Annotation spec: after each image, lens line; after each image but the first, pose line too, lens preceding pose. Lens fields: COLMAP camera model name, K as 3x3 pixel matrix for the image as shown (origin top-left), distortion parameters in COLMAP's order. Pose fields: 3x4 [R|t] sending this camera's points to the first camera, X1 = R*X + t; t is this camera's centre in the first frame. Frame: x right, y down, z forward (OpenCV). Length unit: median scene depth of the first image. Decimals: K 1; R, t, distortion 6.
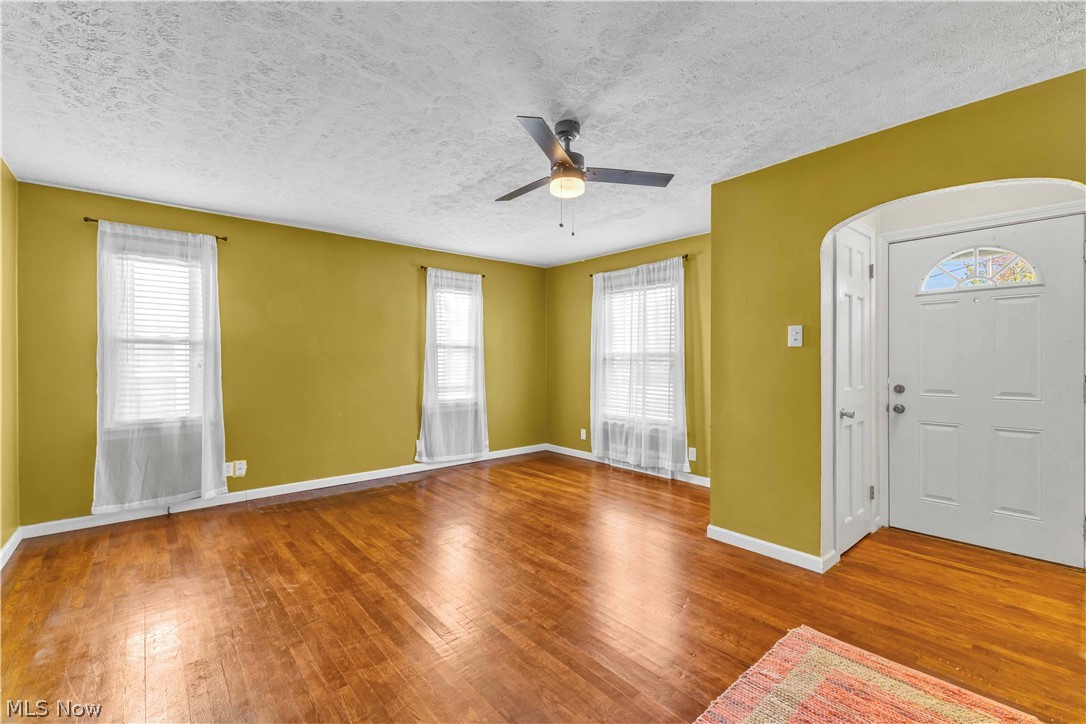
lens RADIAL K [[467.9, 0, 542.0], [0, 467.9, 358.0], [0, 0, 1]] dist [0.006542, 0.000353]
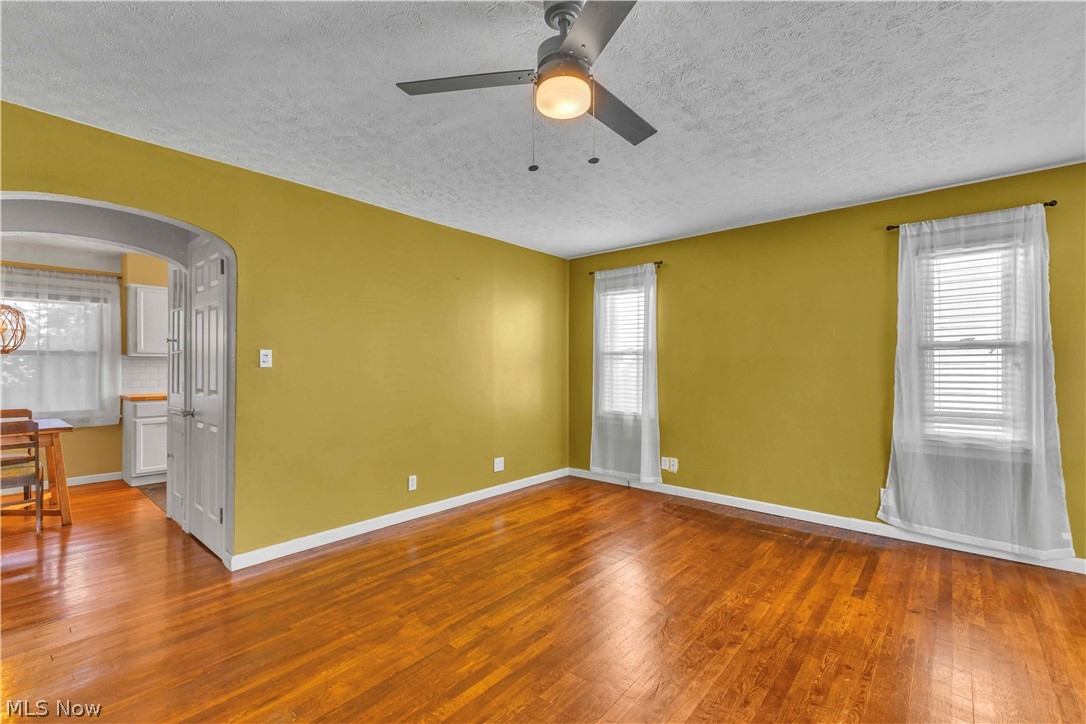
lens RADIAL K [[467.9, 0, 542.0], [0, 467.9, 365.5], [0, 0, 1]] dist [0.006542, 0.000353]
pose [[0.149420, 0.000755, -0.988774, 0.343050], [0.003178, 0.999994, 0.001244, -0.002624], [0.988769, -0.003328, 0.149417, 0.439692]]
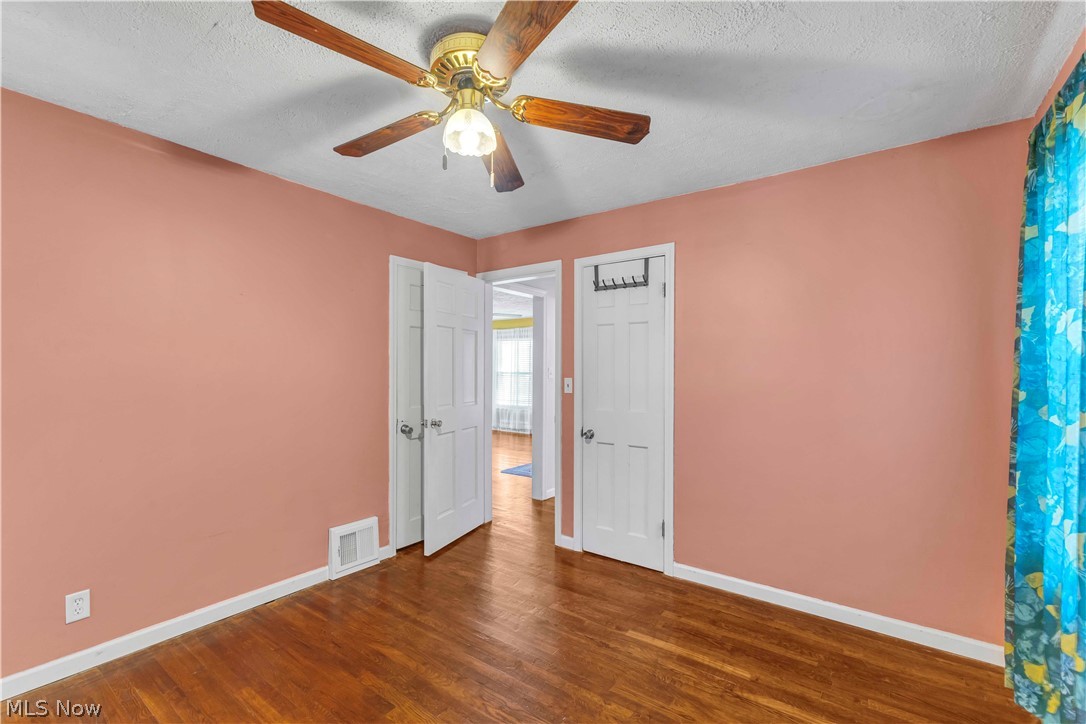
lens RADIAL K [[467.9, 0, 544.2], [0, 467.9, 365.2], [0, 0, 1]] dist [0.006542, 0.000353]
pose [[0.970710, 0.003014, 0.240235, -0.153678], [-0.003628, 0.999991, 0.002113, -0.046838], [-0.240226, -0.002923, 0.970713, -0.982545]]
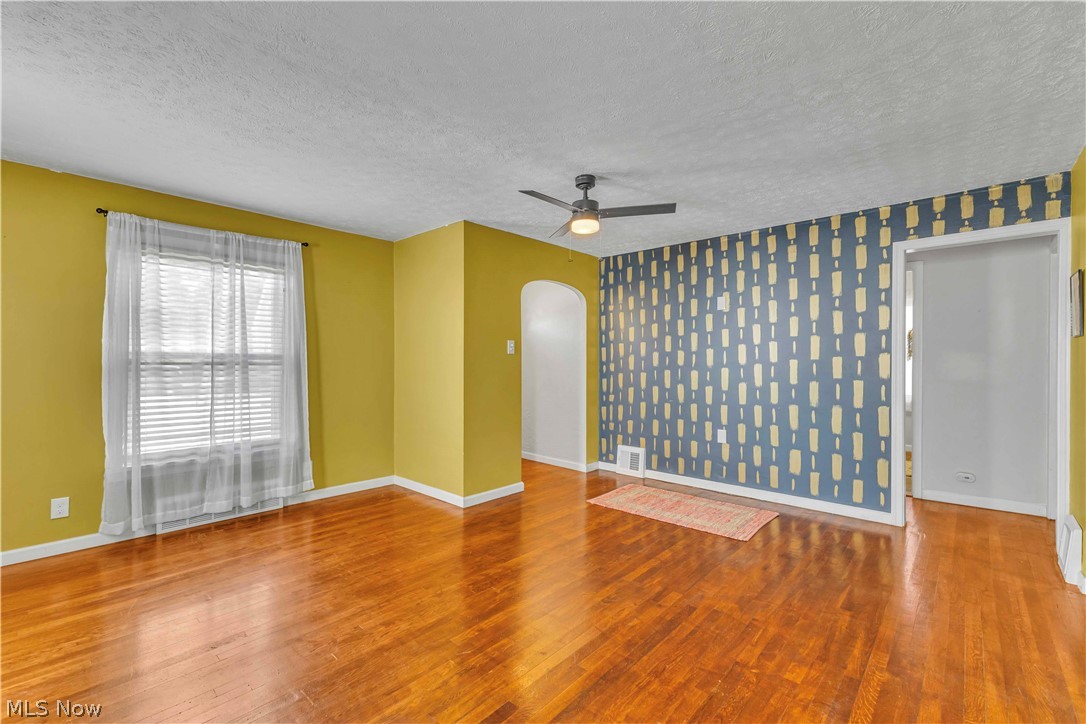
lens RADIAL K [[467.9, 0, 542.9], [0, 467.9, 364.8], [0, 0, 1]] dist [0.006542, 0.000353]
pose [[-0.129366, -0.009367, 0.991553, -0.590341], [-0.003978, 0.999952, 0.008927, -0.002285], [-0.991589, -0.002790, -0.129397, 0.639024]]
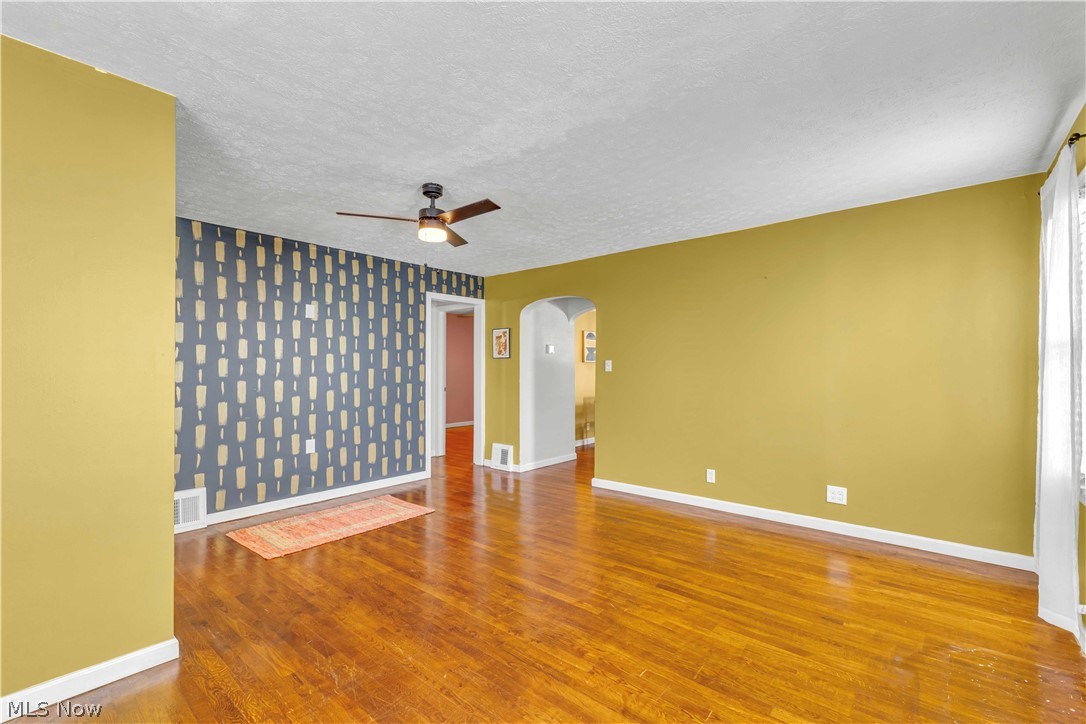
lens RADIAL K [[467.9, 0, 545.0], [0, 467.9, 367.5], [0, 0, 1]] dist [0.006542, 0.000353]
pose [[-0.985687, -0.000474, -0.168585, -0.015414], [0.000775, 0.999973, -0.007341, -0.000385], [0.168584, -0.007367, -0.985660, 1.145246]]
